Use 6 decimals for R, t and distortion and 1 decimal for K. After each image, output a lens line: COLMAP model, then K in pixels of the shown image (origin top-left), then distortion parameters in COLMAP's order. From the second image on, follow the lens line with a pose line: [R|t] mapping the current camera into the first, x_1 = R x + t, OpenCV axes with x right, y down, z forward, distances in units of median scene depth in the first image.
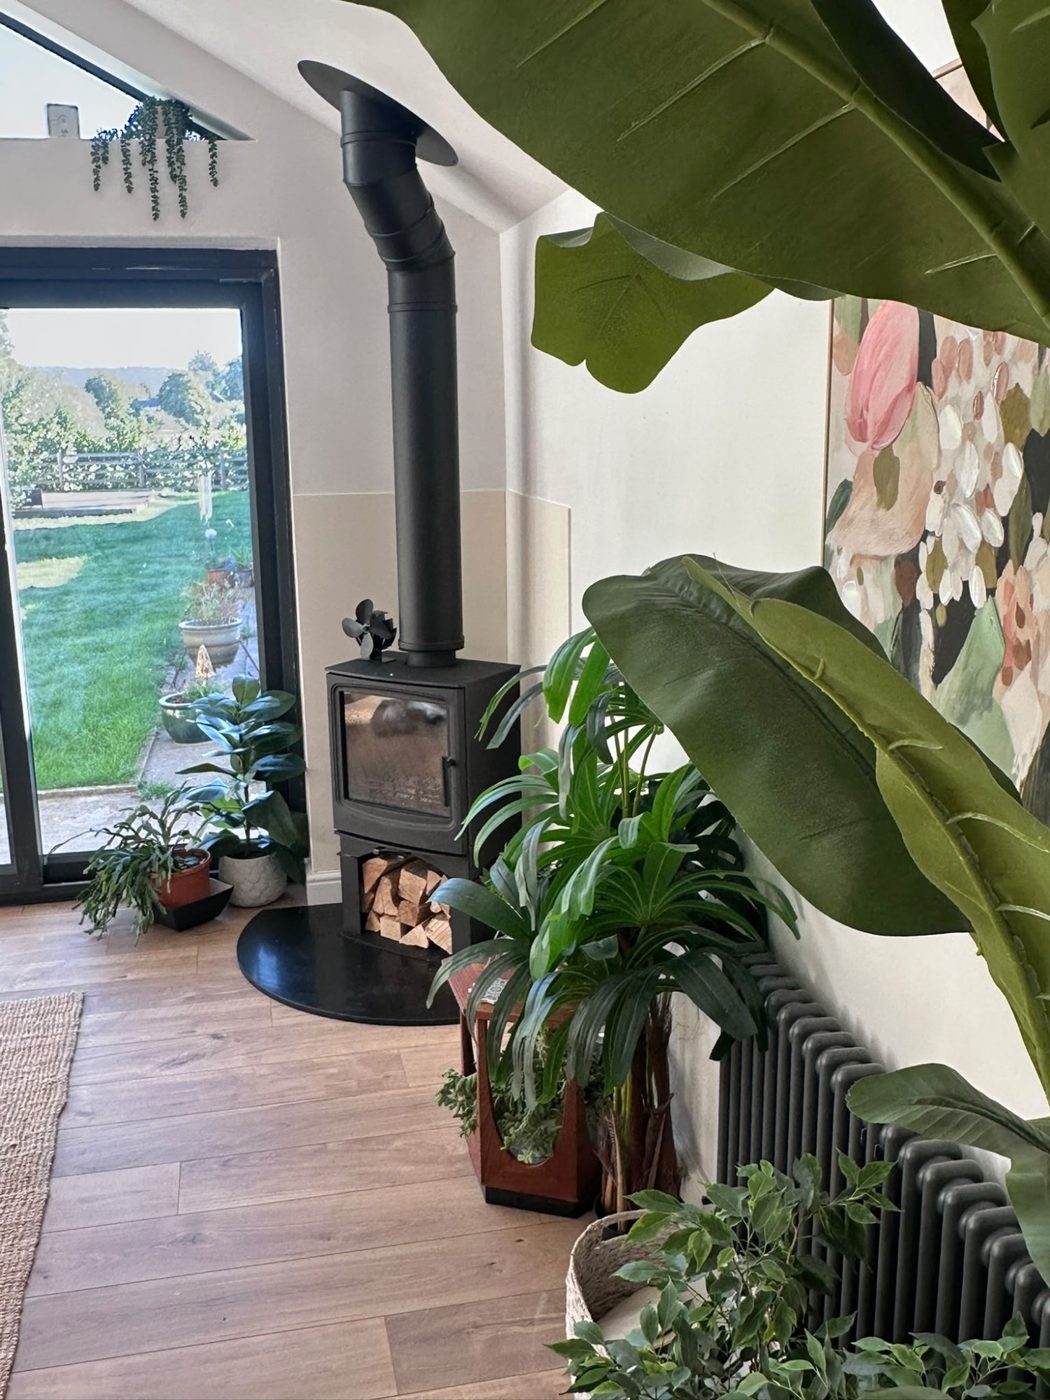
lens RADIAL K [[1288.0, 0, 522.6], [0, 1288.0, 693.4], [0, 0, 1]] dist [-0.023644, 0.000000]
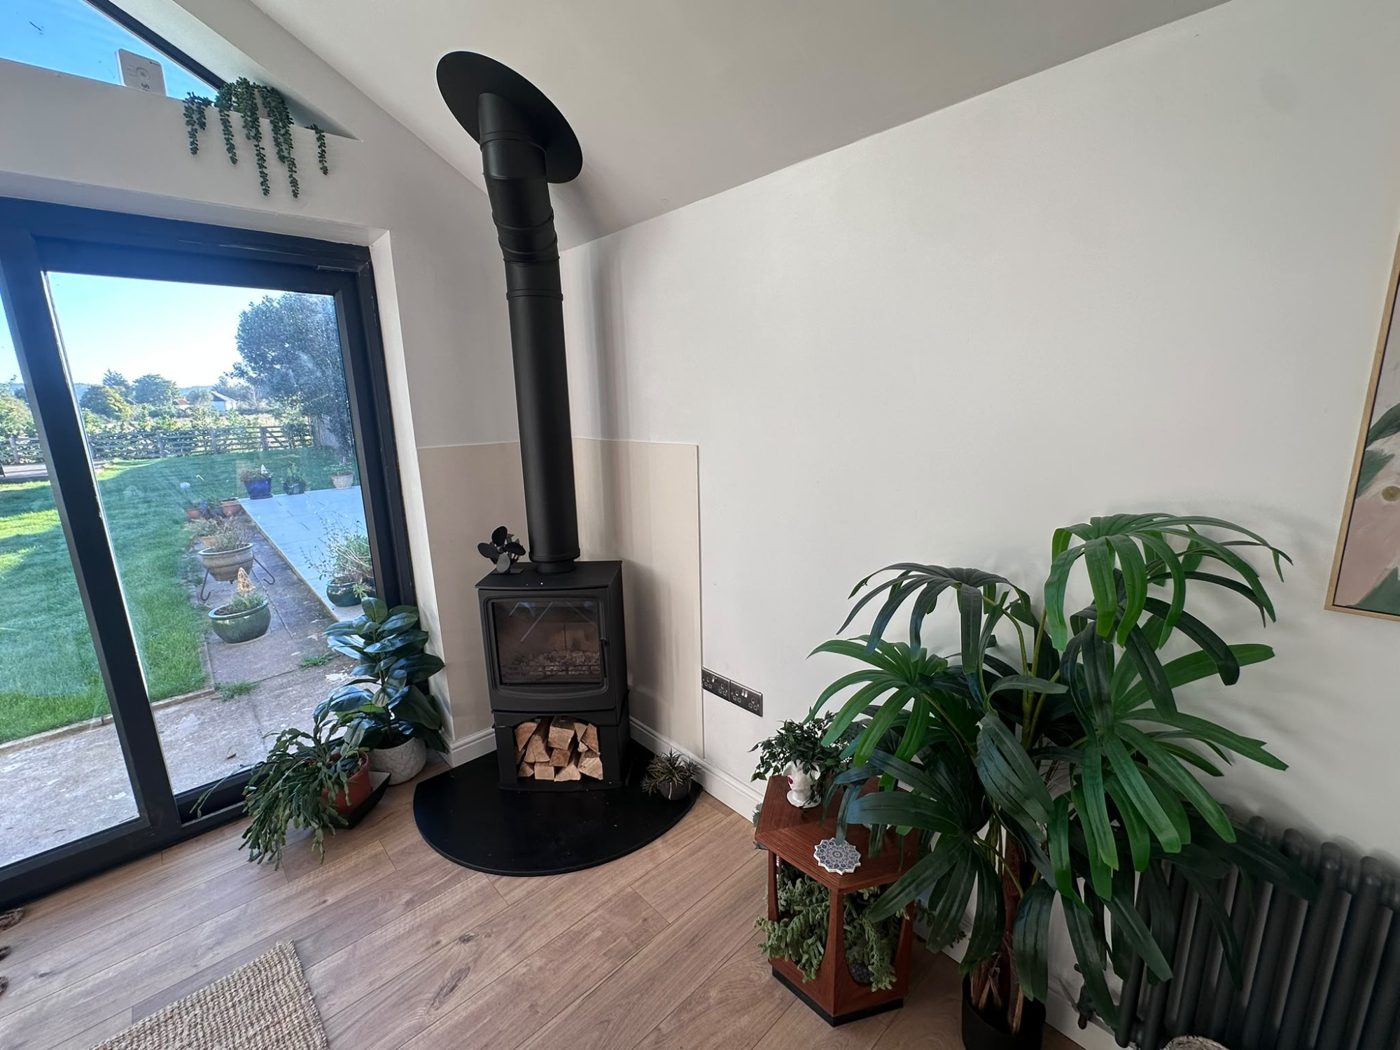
lens RADIAL K [[587.4, 0, 697.0], [0, 587.4, 527.3], [0, 0, 1]] dist [-0.015551, 0.002521]
pose [[0.857880, -0.116621, 0.500441, -0.243524], [0.121591, 0.992318, 0.022808, -0.061608], [-0.499256, 0.041283, 0.865470, 0.401365]]
